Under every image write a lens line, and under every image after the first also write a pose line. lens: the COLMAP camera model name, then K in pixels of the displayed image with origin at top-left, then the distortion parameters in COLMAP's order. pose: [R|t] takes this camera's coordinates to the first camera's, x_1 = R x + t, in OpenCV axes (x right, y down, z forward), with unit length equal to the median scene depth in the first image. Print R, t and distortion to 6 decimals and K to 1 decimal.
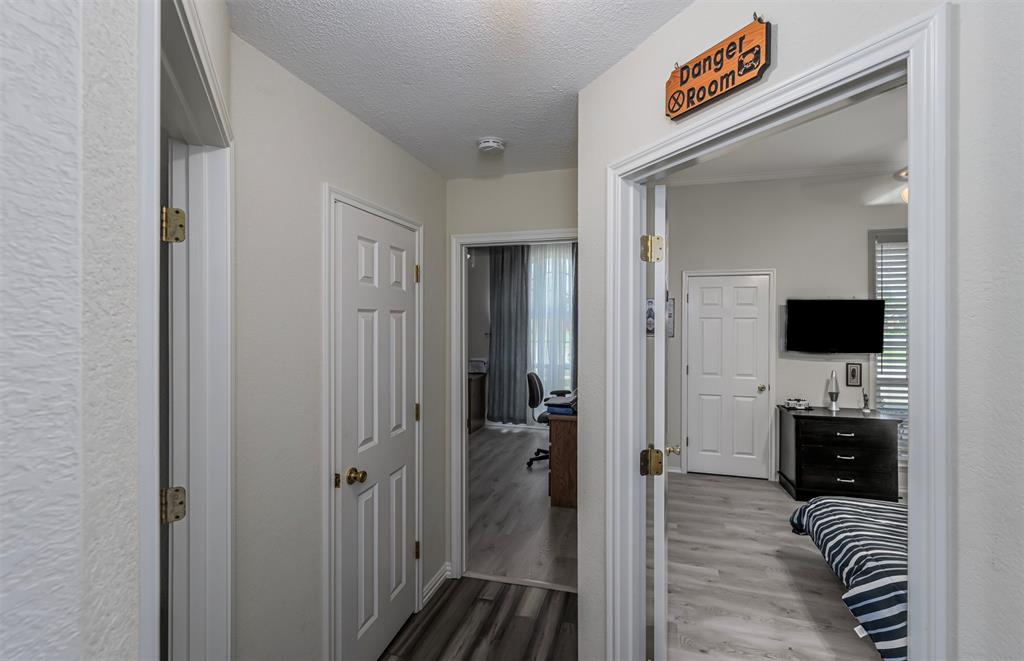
lens RADIAL K [[442.1, 0, 532.1], [0, 442.1, 320.5], [0, 0, 1]] dist [0.001033, 0.000162]
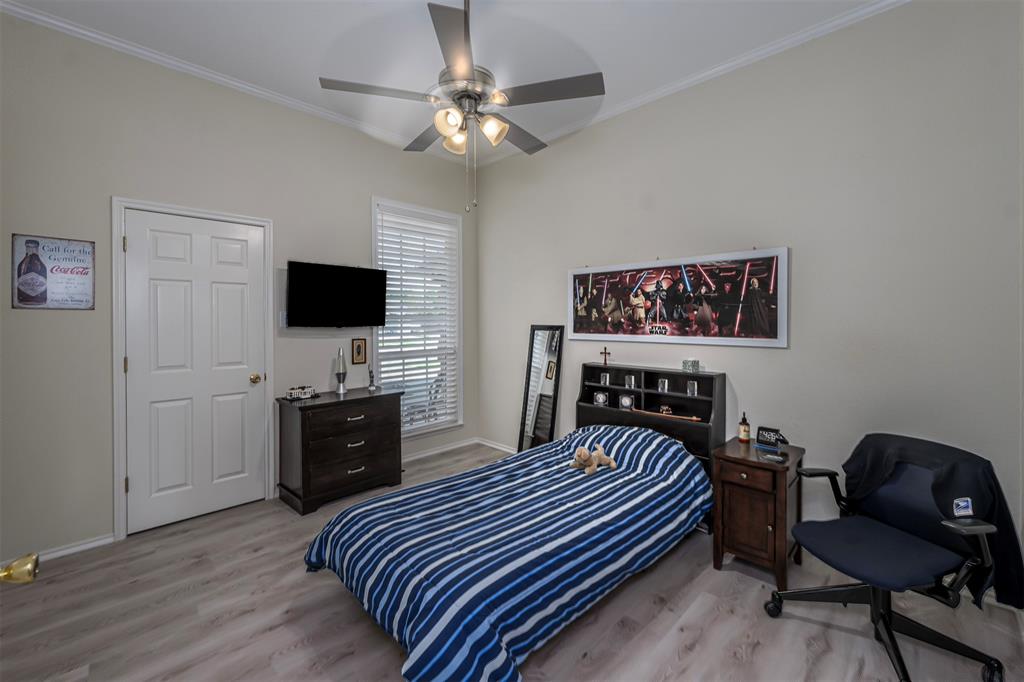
lens RADIAL K [[421.4, 0, 513.7], [0, 421.4, 321.6], [0, 0, 1]] dist [0.001721, 0.000215]
pose [[0.499562, -0.007905, 0.866242, 0.135049], [0.004790, 0.999968, 0.006363, 0.058842], [-0.866265, 0.000971, 0.499584, 0.294584]]
